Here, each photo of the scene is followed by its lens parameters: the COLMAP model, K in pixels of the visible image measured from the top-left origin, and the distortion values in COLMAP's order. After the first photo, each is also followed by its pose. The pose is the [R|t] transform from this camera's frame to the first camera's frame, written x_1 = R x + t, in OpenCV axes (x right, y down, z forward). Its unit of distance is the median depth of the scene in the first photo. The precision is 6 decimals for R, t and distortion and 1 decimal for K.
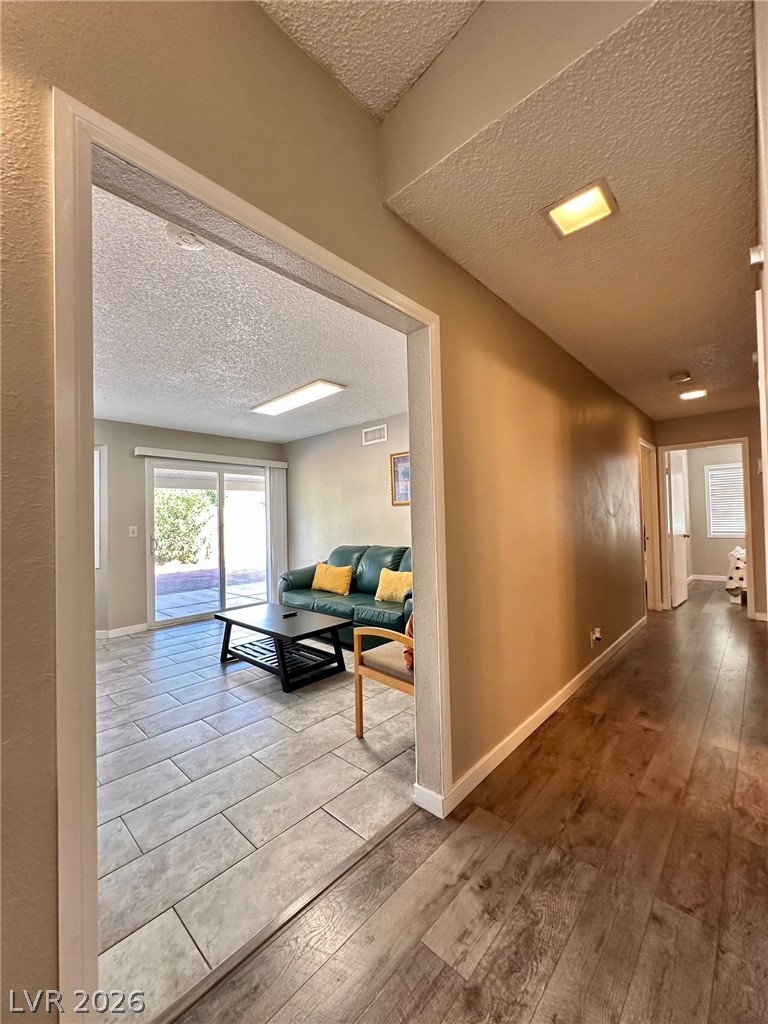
lens RADIAL K [[409.7, 0, 384.3], [0, 409.7, 512.3], [0, 0, 1]] dist [-0.003450, 0.000641]
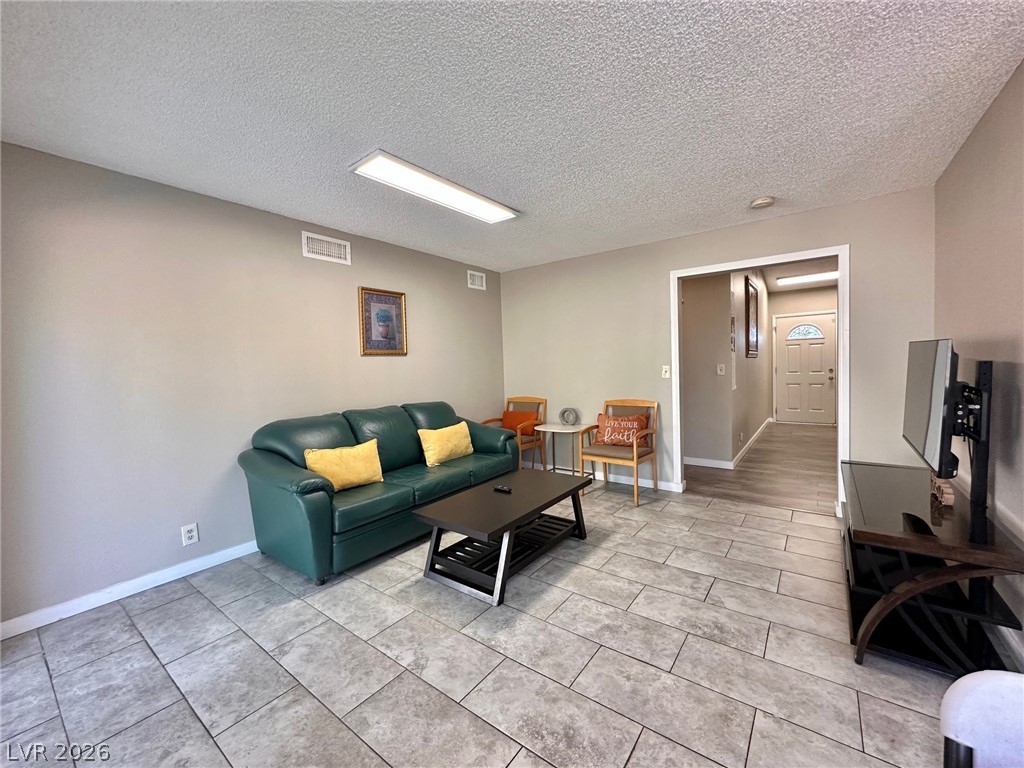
lens RADIAL K [[409.7, 0, 511.4], [0, 409.7, 382.6], [0, 0, 1]] dist [-0.003450, 0.000641]
pose [[-0.103888, -0.013624, 0.994496, -0.828762], [0.010984, 0.999829, 0.014844, 0.028534], [-0.994528, 0.012466, -0.103720, 0.873418]]
